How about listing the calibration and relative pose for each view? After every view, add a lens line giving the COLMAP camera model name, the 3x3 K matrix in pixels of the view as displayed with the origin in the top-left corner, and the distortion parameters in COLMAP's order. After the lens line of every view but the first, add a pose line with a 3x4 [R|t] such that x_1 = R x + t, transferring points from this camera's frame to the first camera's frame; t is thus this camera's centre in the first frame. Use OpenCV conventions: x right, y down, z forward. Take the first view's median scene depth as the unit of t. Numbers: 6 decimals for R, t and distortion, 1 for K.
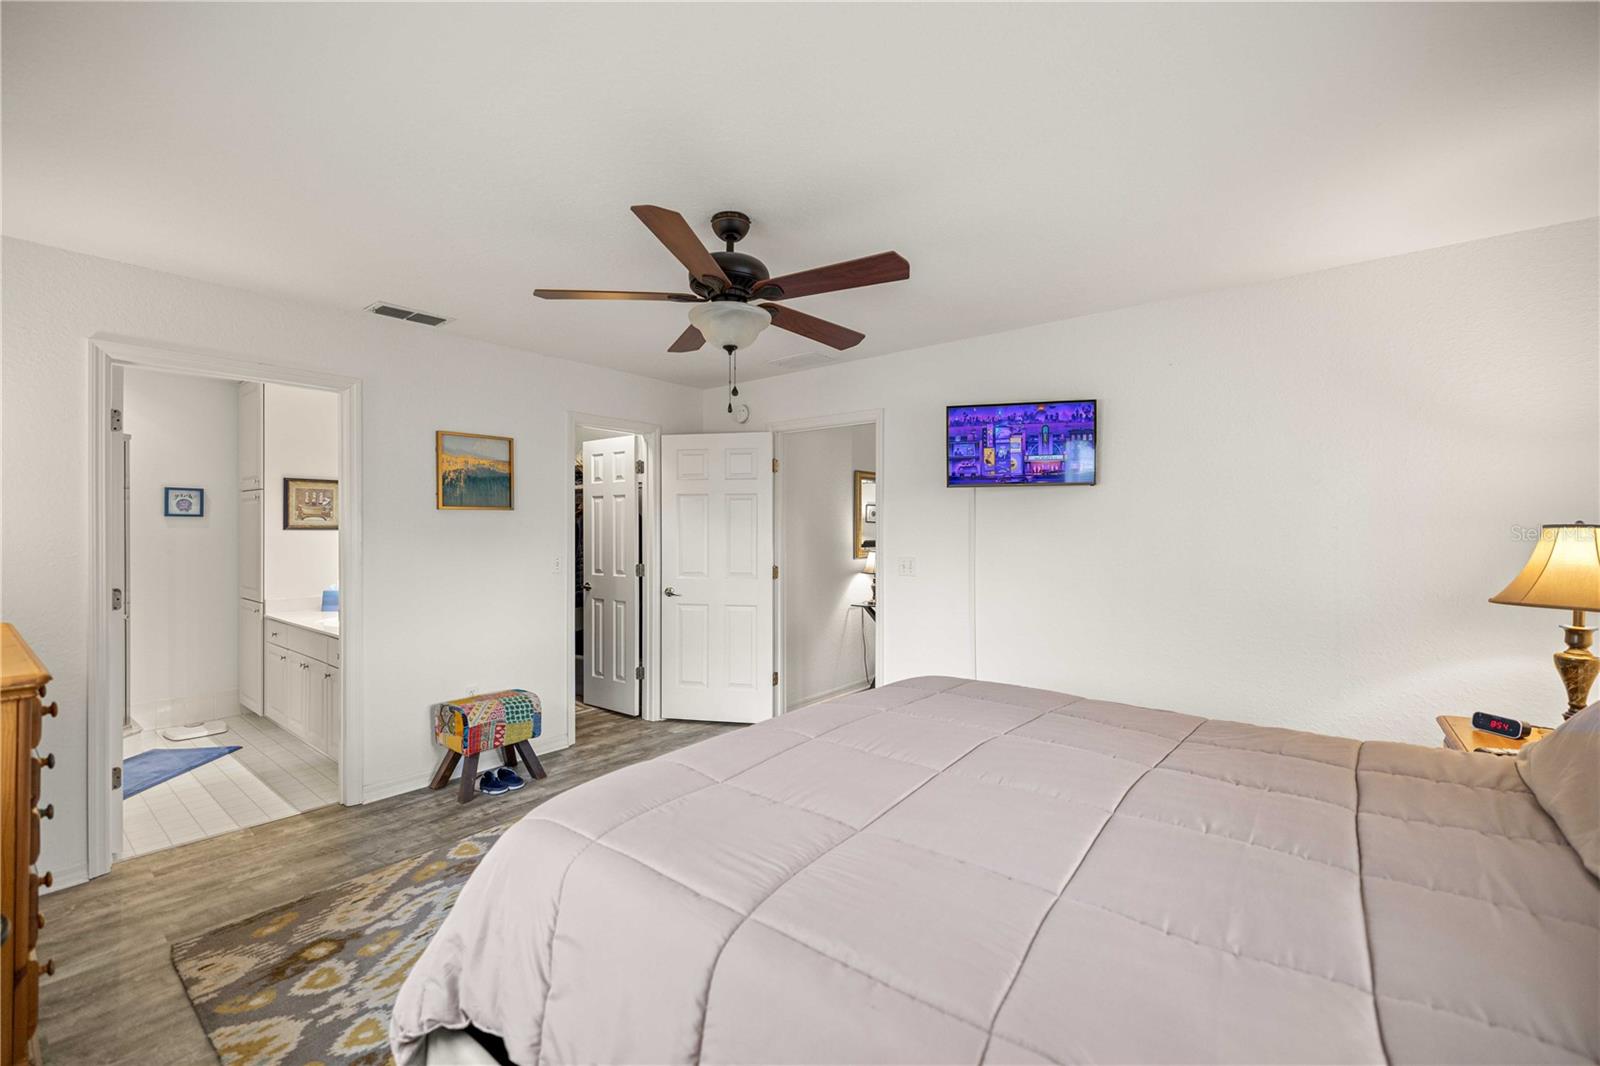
lens RADIAL K [[677.9, 0, 795.2], [0, 677.9, 535.6], [0, 0, 1]] dist [0.001234, -0.000708]
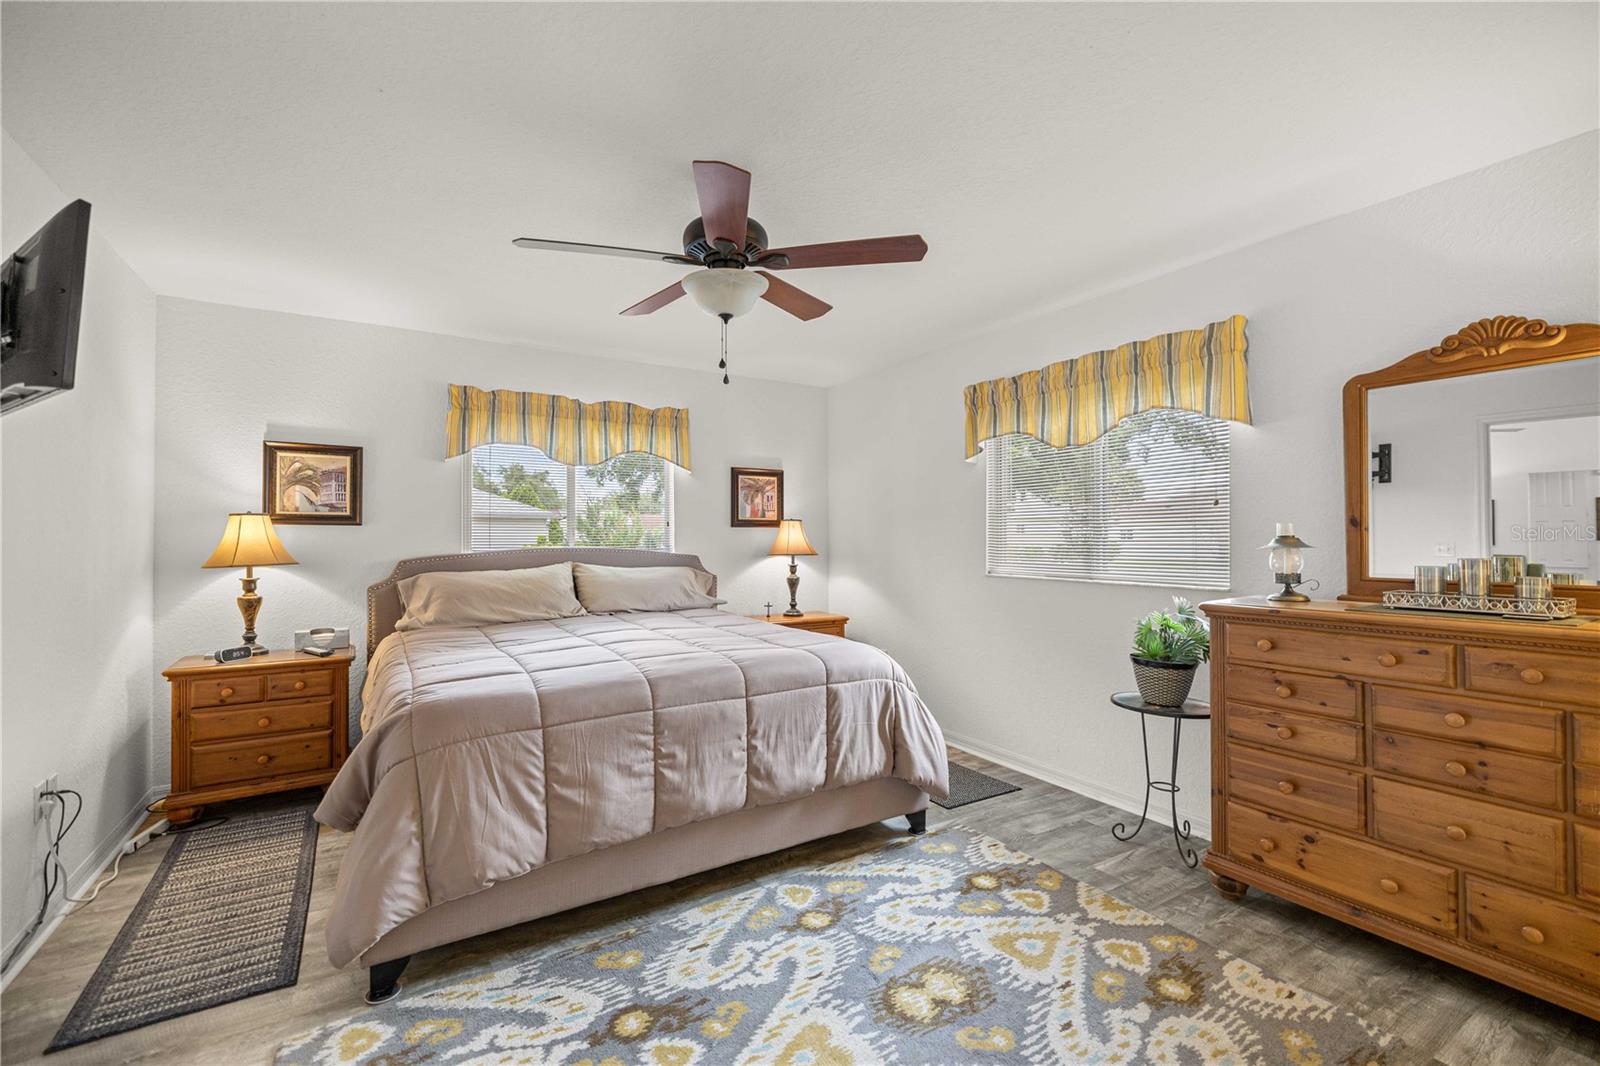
lens RADIAL K [[674.3, 0, 794.6], [0, 674.3, 534.7], [0, 0, 1]] dist [0.002703, -0.000326]
pose [[-0.942725, -0.000140, 0.333571, -0.323920], [-0.001850, 0.999987, -0.004807, 0.023288], [-0.333566, -0.005149, -0.942713, 1.202433]]
